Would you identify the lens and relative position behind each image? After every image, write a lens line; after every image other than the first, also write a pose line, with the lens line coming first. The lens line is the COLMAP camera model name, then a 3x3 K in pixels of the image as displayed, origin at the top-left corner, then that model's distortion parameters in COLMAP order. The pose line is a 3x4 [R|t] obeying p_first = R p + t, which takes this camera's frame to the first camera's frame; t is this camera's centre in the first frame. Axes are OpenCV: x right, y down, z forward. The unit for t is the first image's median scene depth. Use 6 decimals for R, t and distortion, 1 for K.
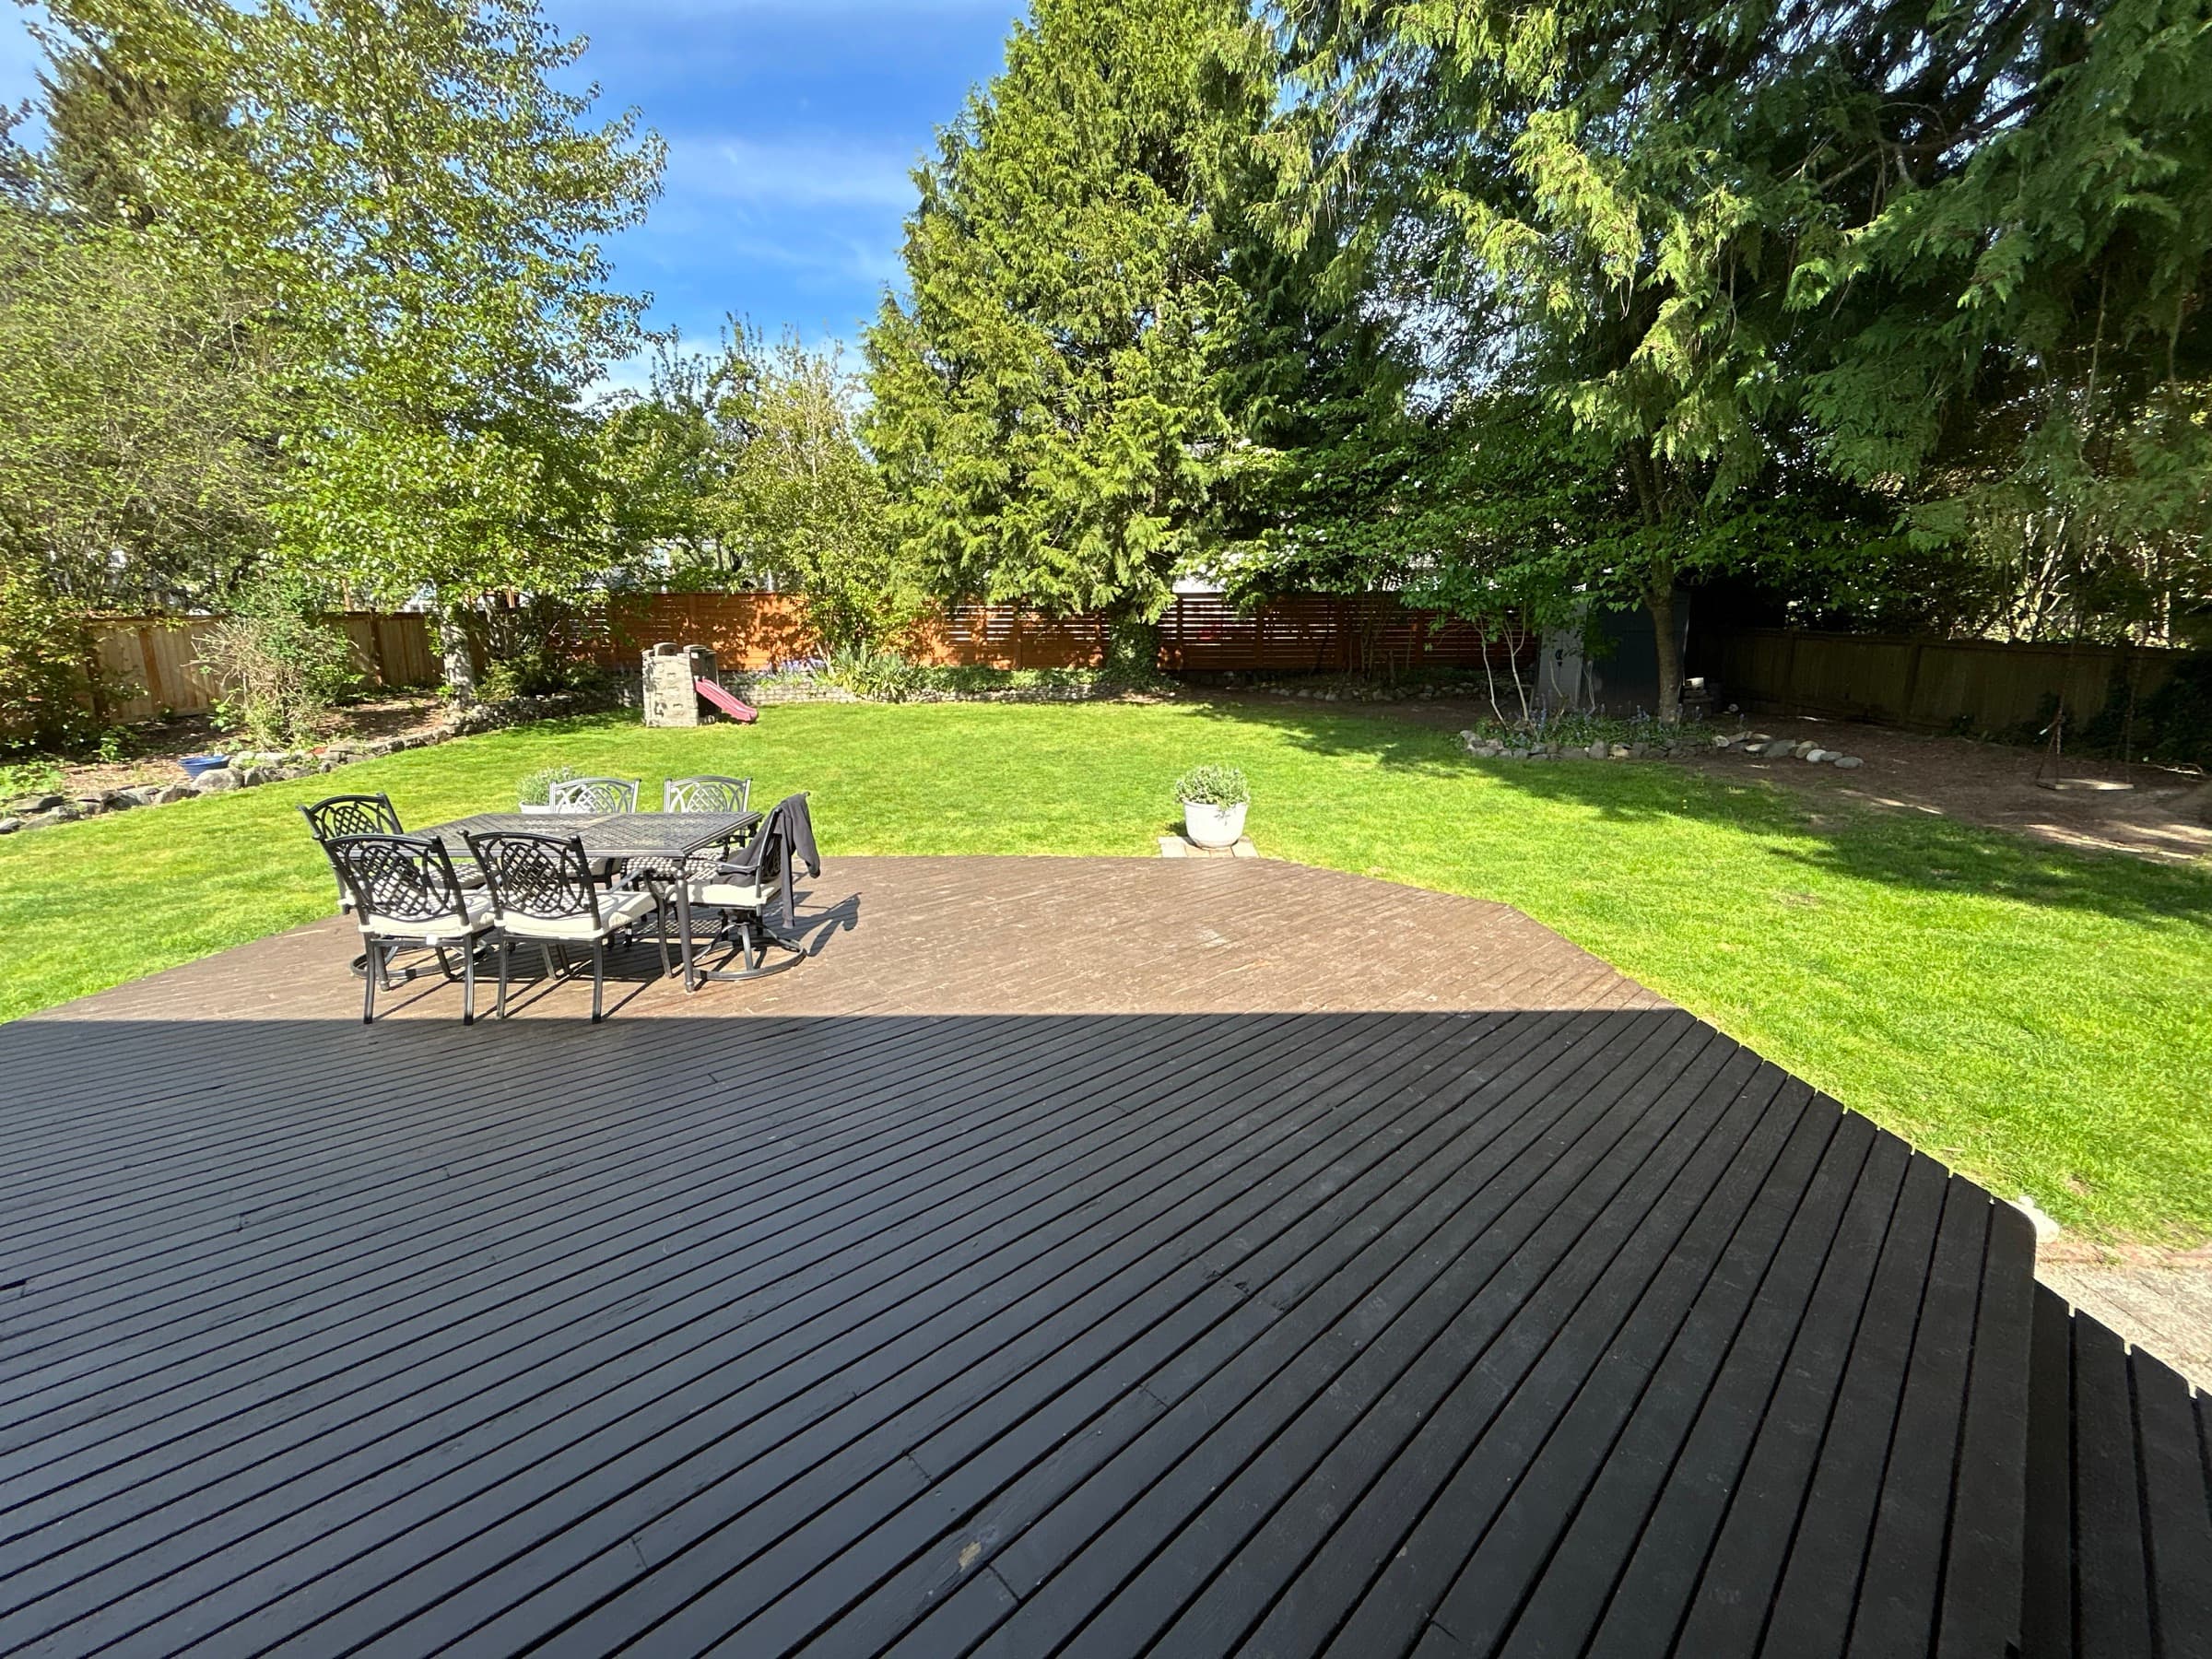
lens RADIAL K [[904.3, 0, 1109.7], [0, 904.3, 830.4], [0, 0, 1]] dist [-0.000773, 0.001468]
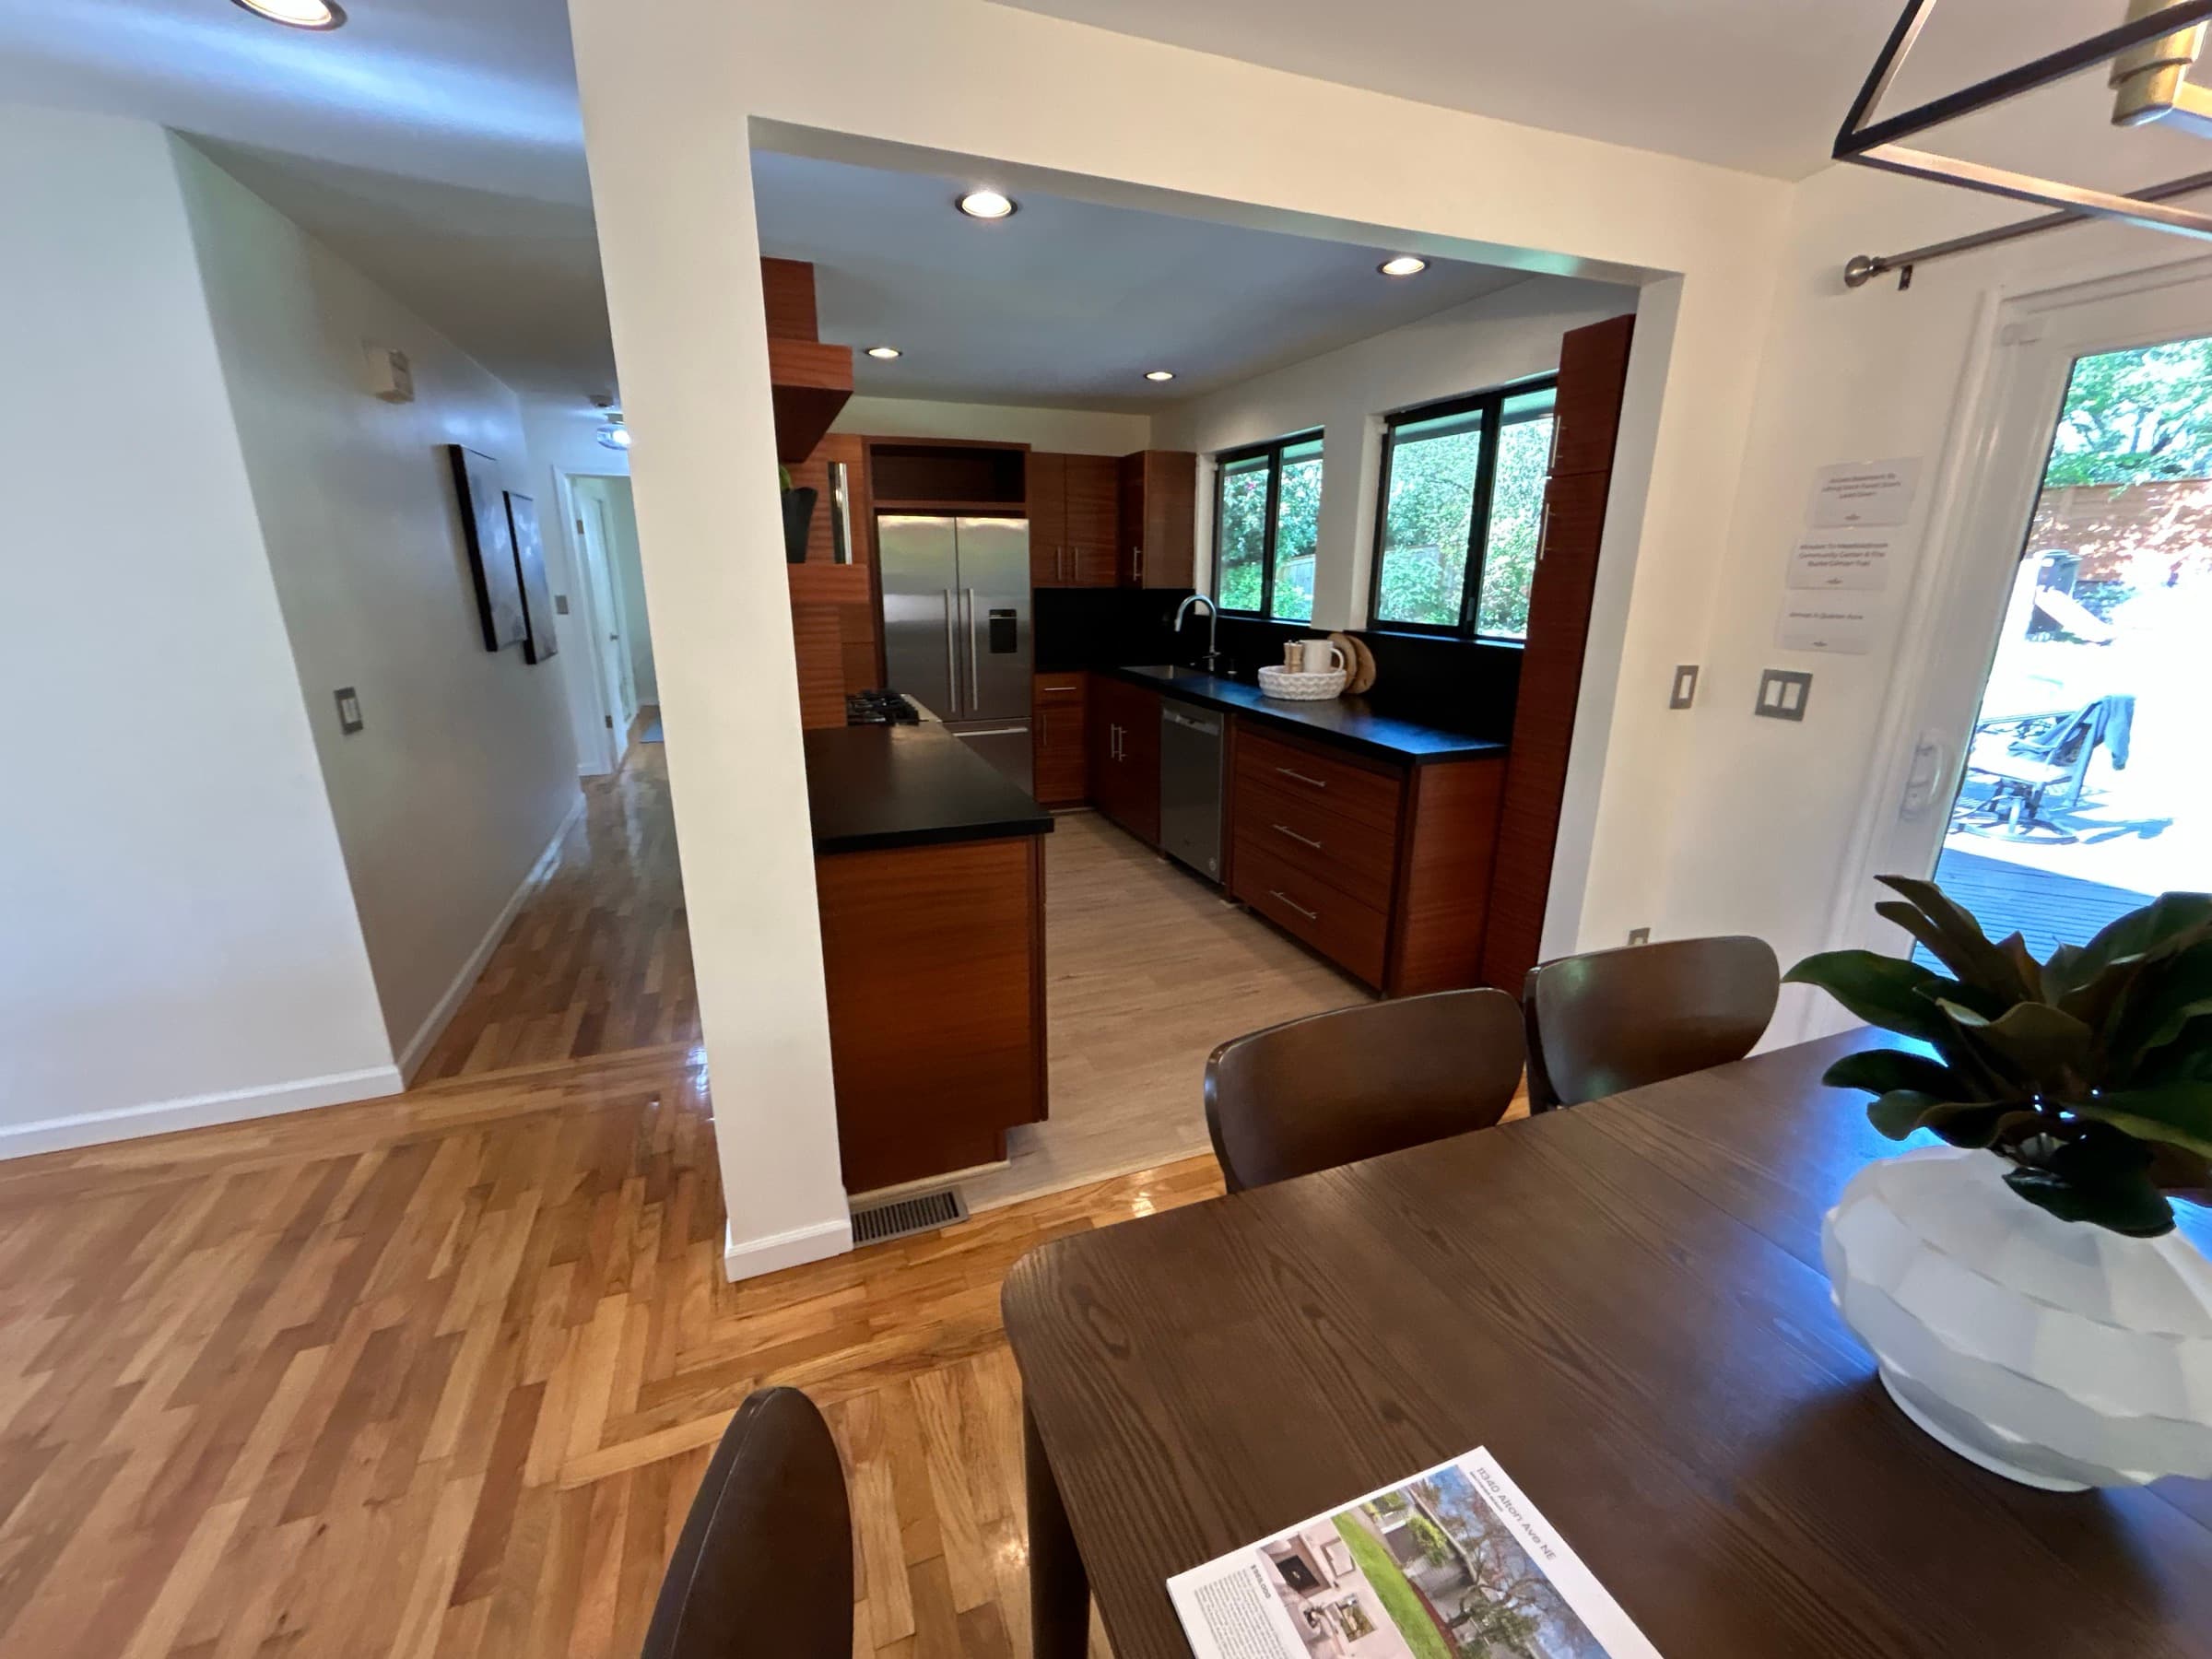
lens RADIAL K [[904.3, 0, 1111.9], [0, 904.3, 826.2], [0, 0, 1]] dist [-0.000773, 0.001468]
pose [[0.360177, 0.262251, -0.895264, 0.172874], [-0.177577, 0.961400, 0.210183, 0.074939], [0.915827, 0.083275, 0.392844, -0.397973]]
